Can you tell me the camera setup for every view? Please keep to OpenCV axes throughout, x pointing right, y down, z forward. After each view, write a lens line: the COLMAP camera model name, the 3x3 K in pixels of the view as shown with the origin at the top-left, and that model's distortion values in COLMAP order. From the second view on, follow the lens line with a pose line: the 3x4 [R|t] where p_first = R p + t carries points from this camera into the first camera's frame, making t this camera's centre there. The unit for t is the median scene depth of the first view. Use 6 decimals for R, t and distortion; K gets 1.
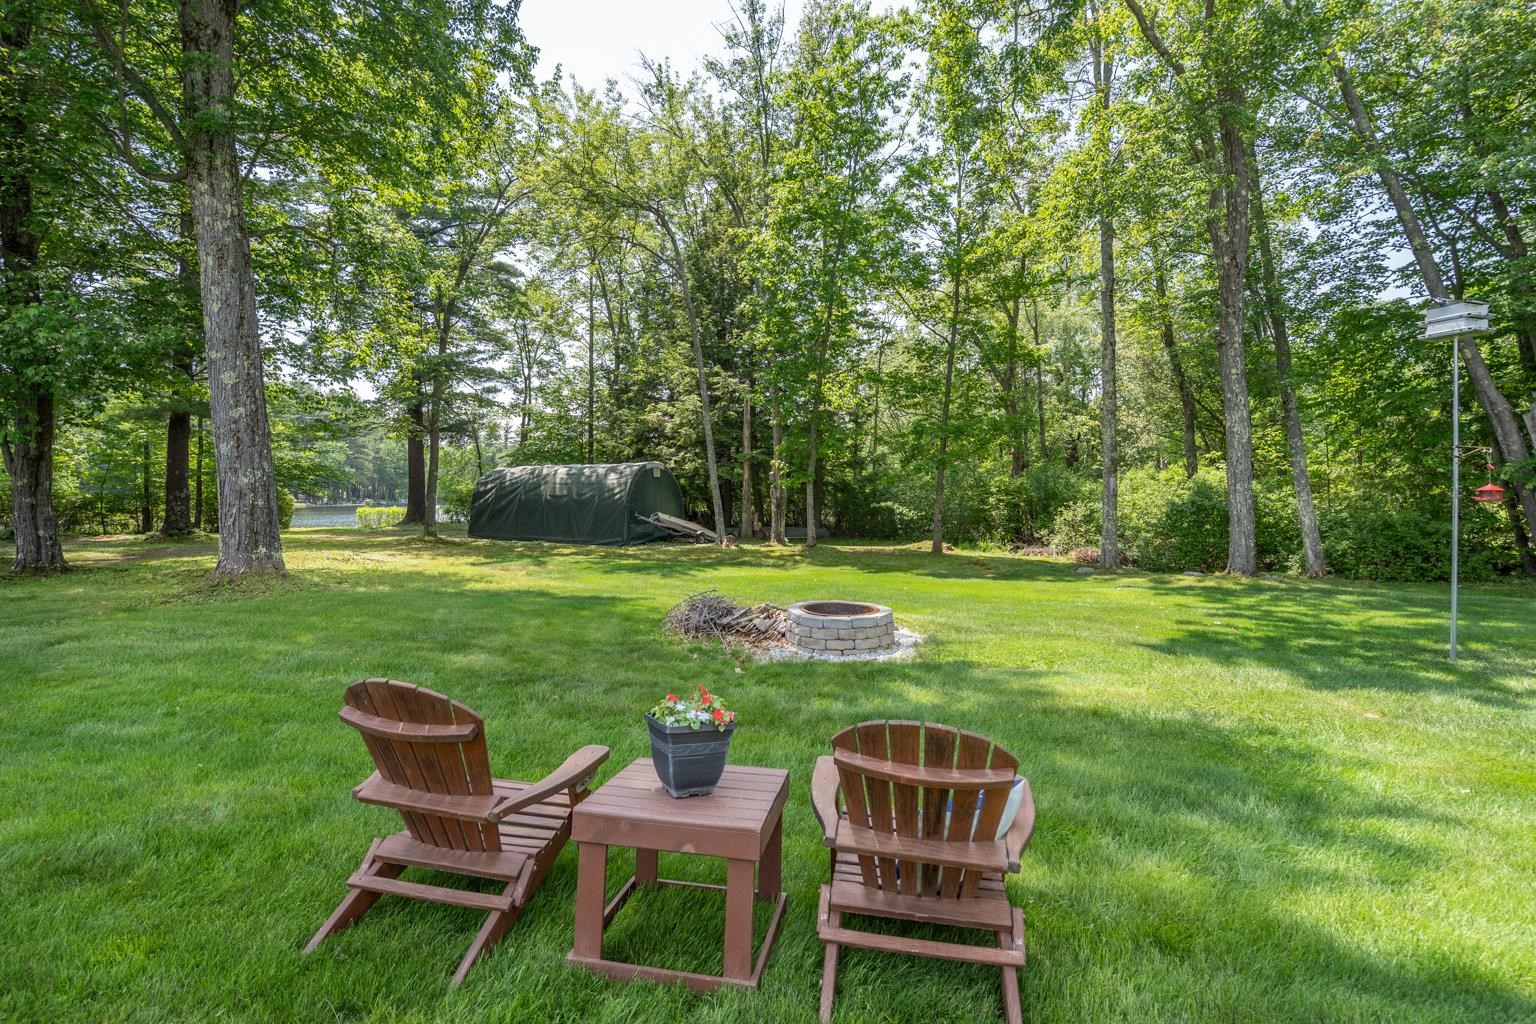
lens RADIAL K [[696.0, 0, 769.1], [0, 696.0, 465.6], [0, 0, 1]] dist [0.003536, -0.002474]
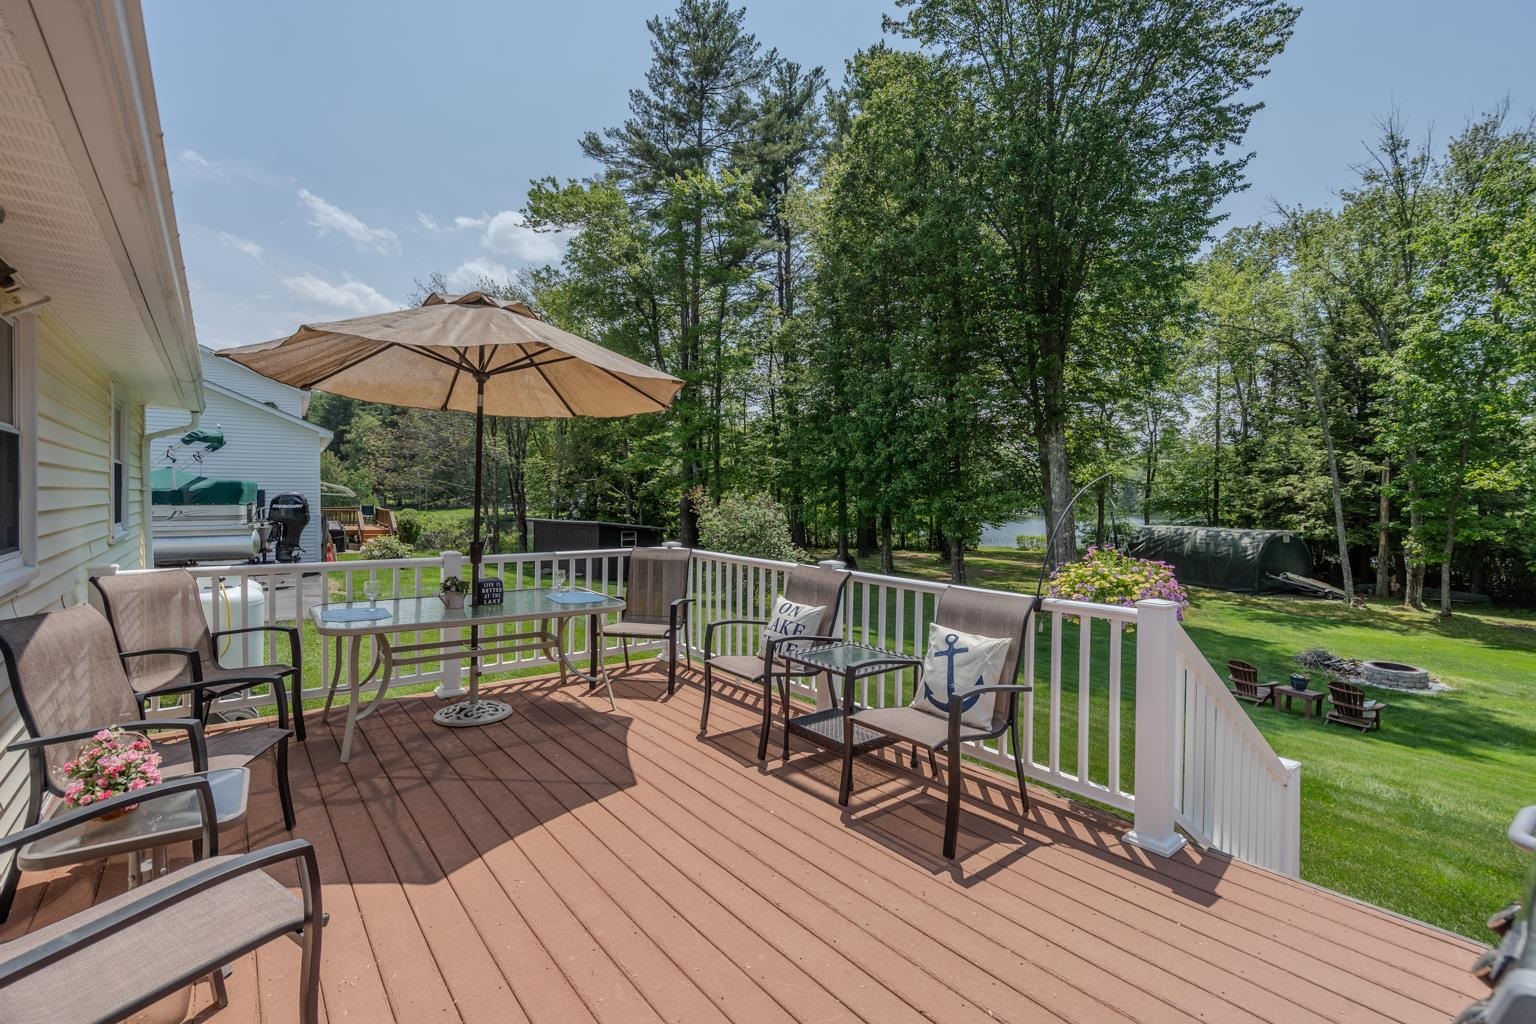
lens RADIAL K [[696.0, 0, 763.2], [0, 696.0, 500.5], [0, 0, 1]] dist [0.003536, -0.002474]
pose [[0.696553, 0.018369, -0.717270, 0.086817], [0.017660, 0.998930, 0.042732, -0.135467], [0.717288, -0.042432, 0.695484, -0.585333]]
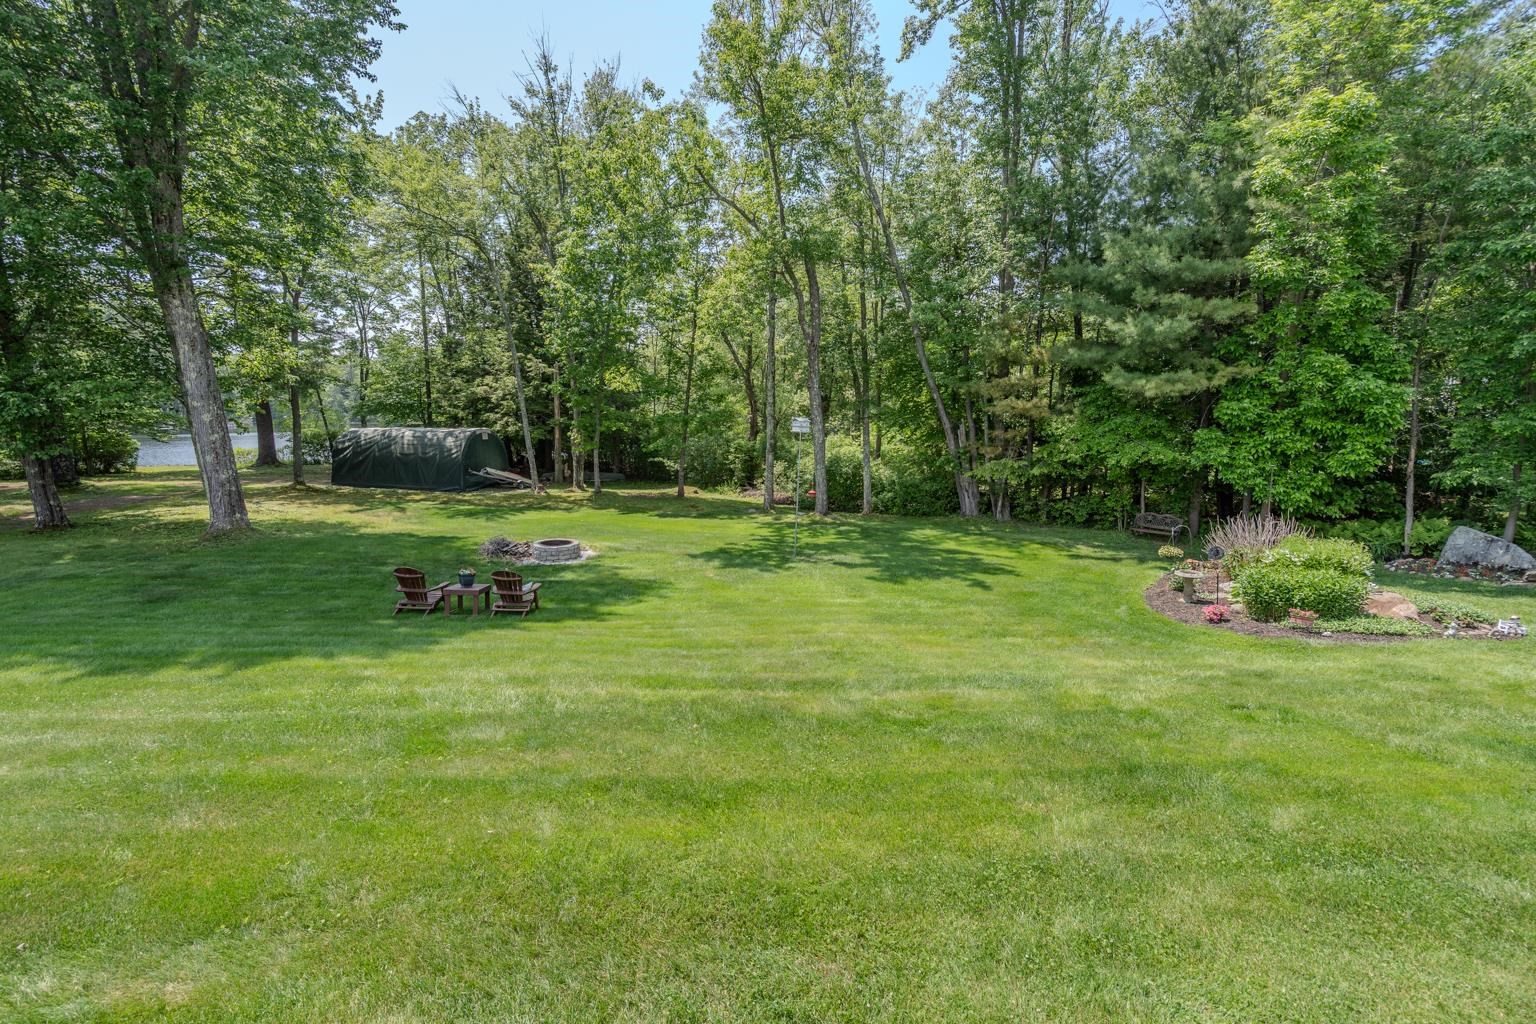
lens RADIAL K [[696.0, 0, 760.6], [0, 696.0, 504.7], [0, 0, 1]] dist [0.003536, -0.002474]
pose [[0.981493, -0.014623, 0.190941, 0.103191], [-0.019142, 0.984595, 0.173800, -0.105766], [-0.190541, -0.174238, 0.966093, -0.424544]]
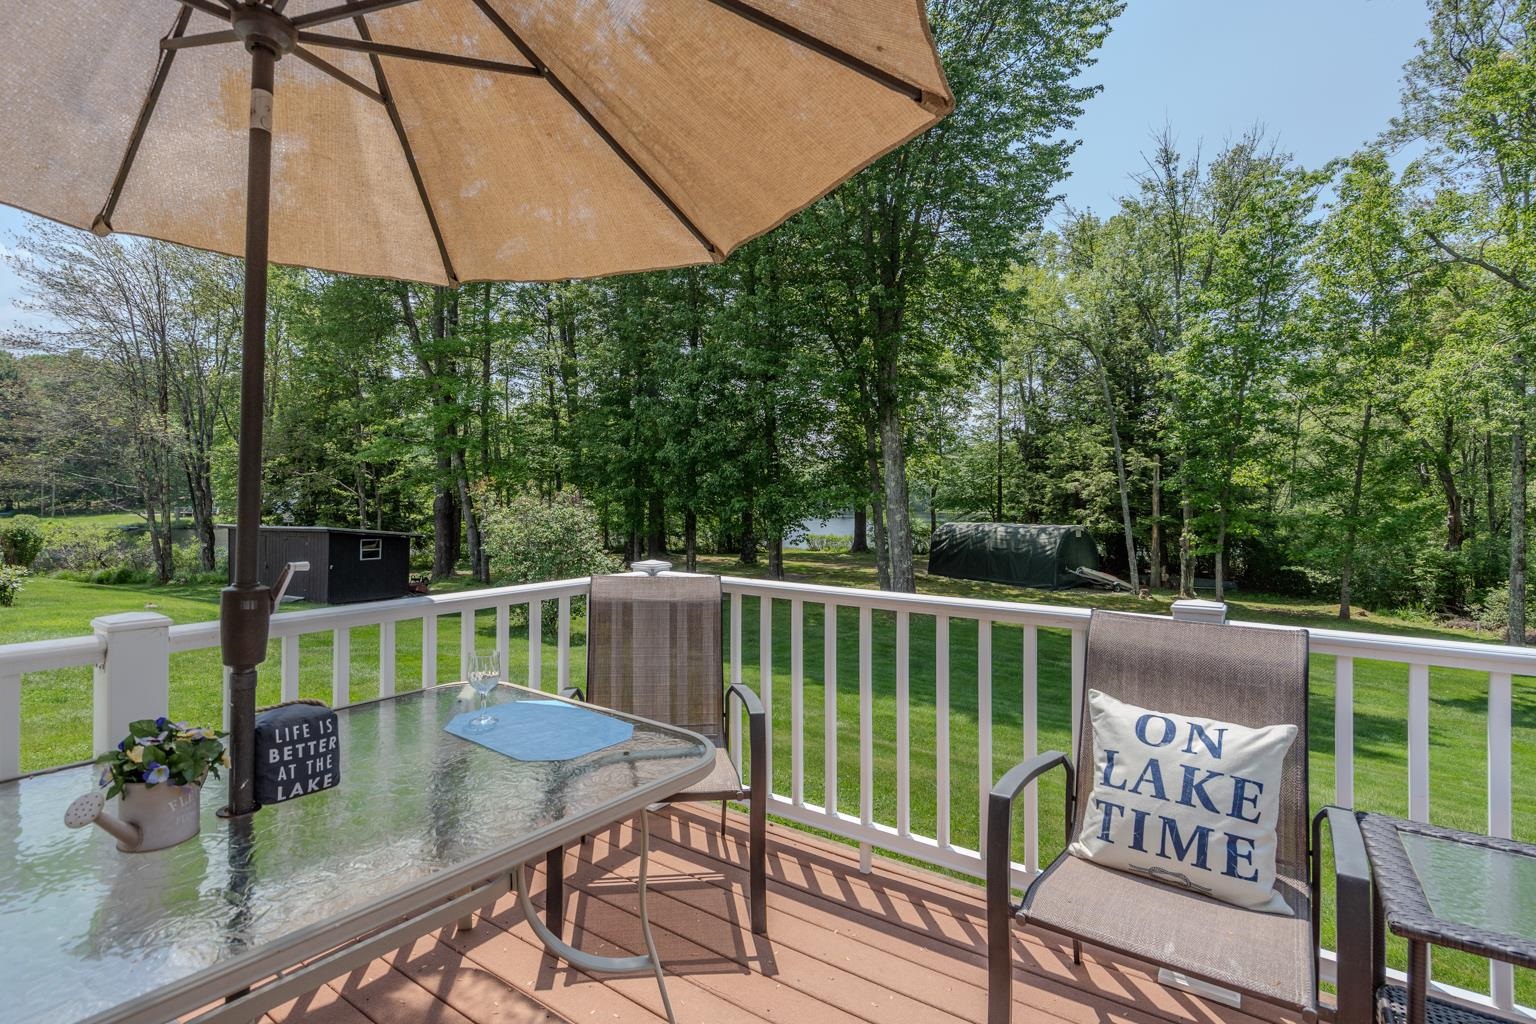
lens RADIAL K [[752.8, 0, 732.2], [0, 752.8, 490.7], [0, 0, 1]] dist [-0.006585, 0.005463]
pose [[0.869808, 0.007315, -0.493337, -0.033158], [0.010688, 0.999376, 0.033663, -0.127451], [0.493275, -0.034553, 0.869187, -0.544953]]
